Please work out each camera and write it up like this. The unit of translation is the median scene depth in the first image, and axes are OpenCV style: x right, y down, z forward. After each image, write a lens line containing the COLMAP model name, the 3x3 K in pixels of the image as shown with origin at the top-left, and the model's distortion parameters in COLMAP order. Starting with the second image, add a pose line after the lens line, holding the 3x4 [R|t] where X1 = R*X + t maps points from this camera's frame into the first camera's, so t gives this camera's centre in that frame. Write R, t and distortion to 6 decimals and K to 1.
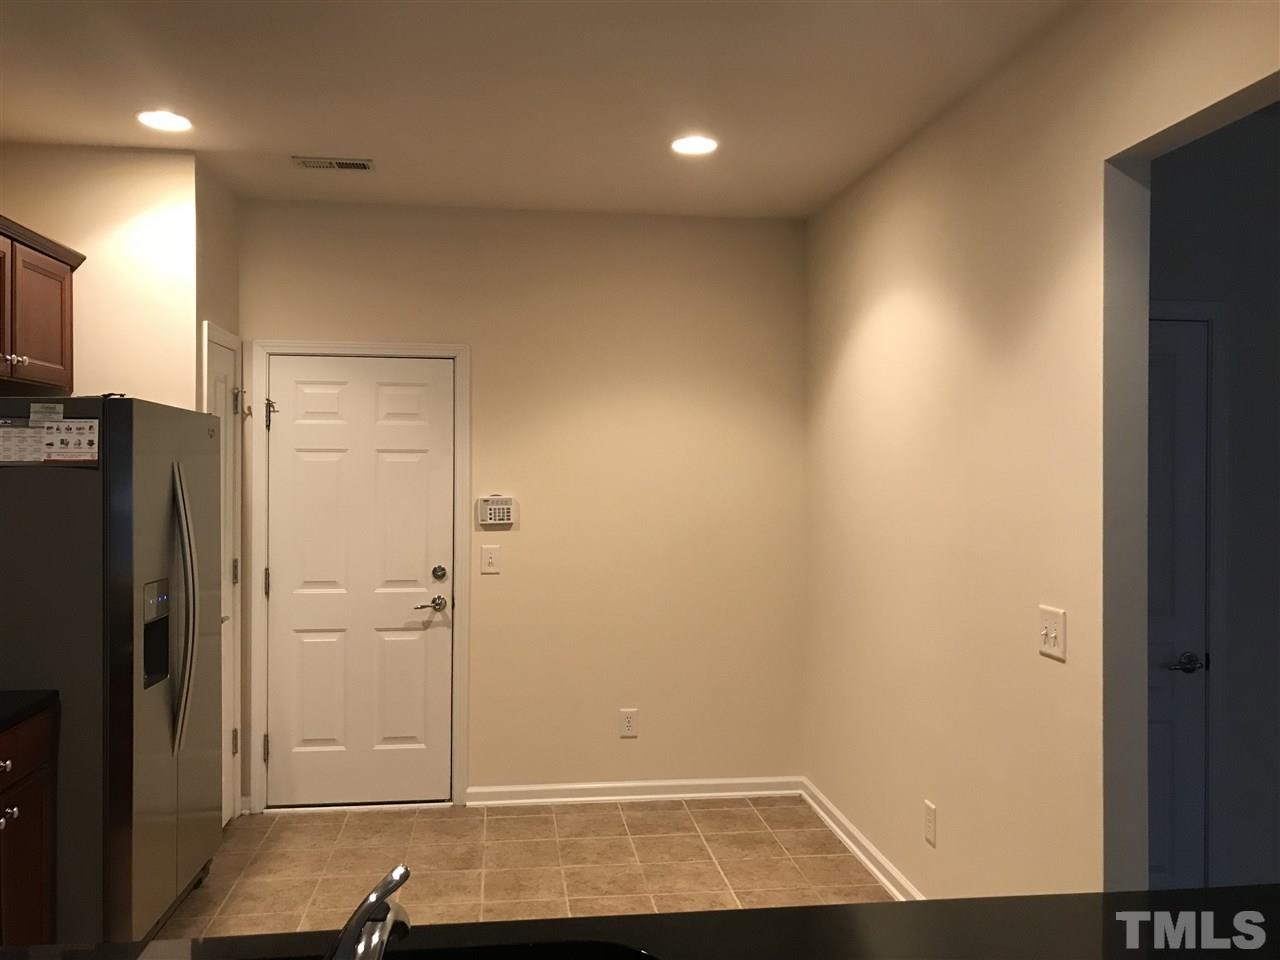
lens RADIAL K [[1040.5, 0, 627.8], [0, 1040.5, 436.2], [0, 0, 1]] dist [0.021260, -0.047509]
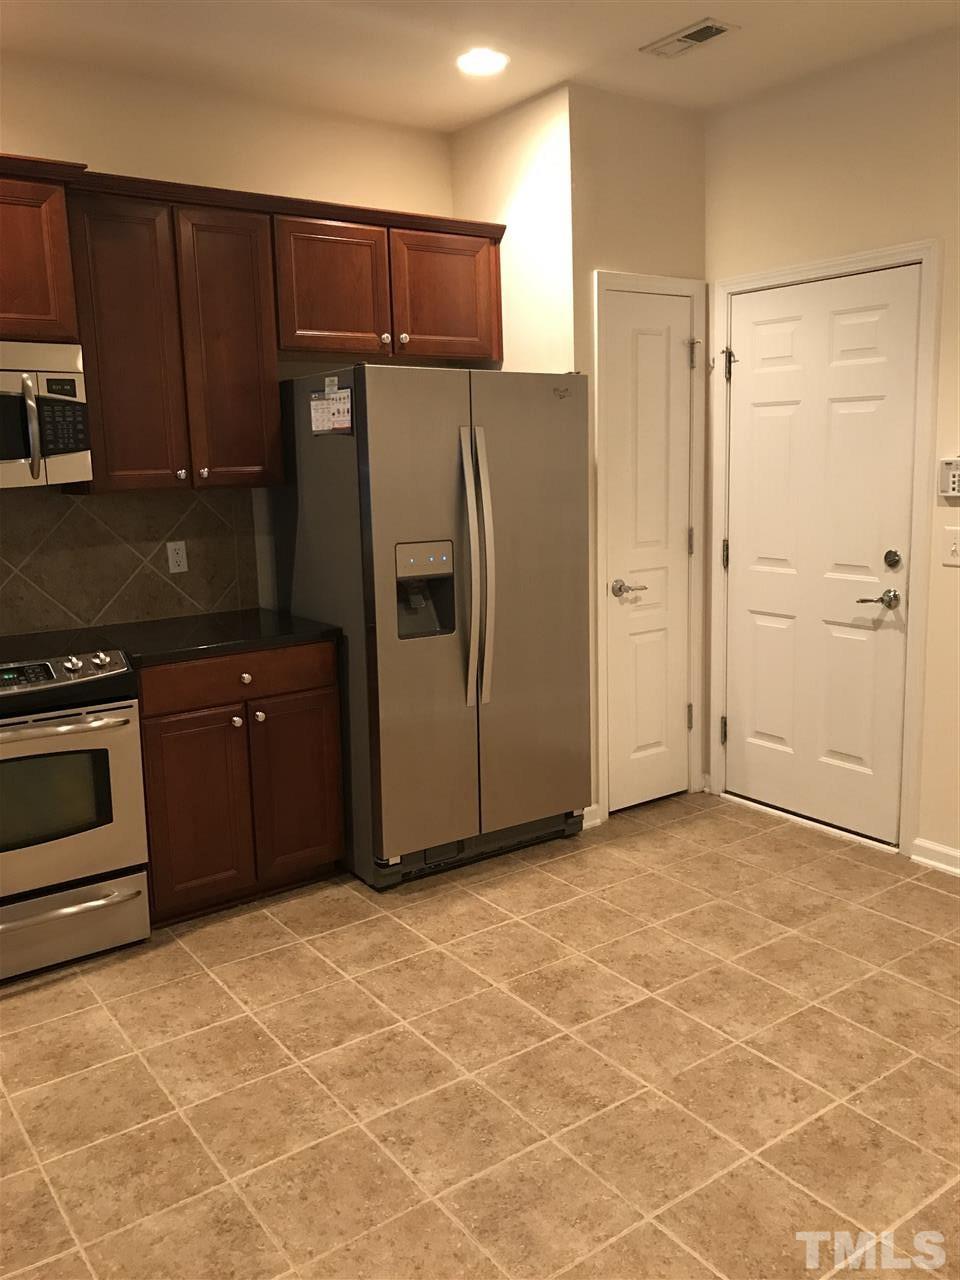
lens RADIAL K [[1040.5, 0, 465.0], [0, 1040.5, 610.7], [0, 0, 1]] dist [0.021260, -0.047509]
pose [[0.483527, 0.117839, -0.867361, 0.342262], [0.055200, 0.984820, 0.164570, 0.026397], [0.873587, -0.127452, 0.469683, 0.374520]]
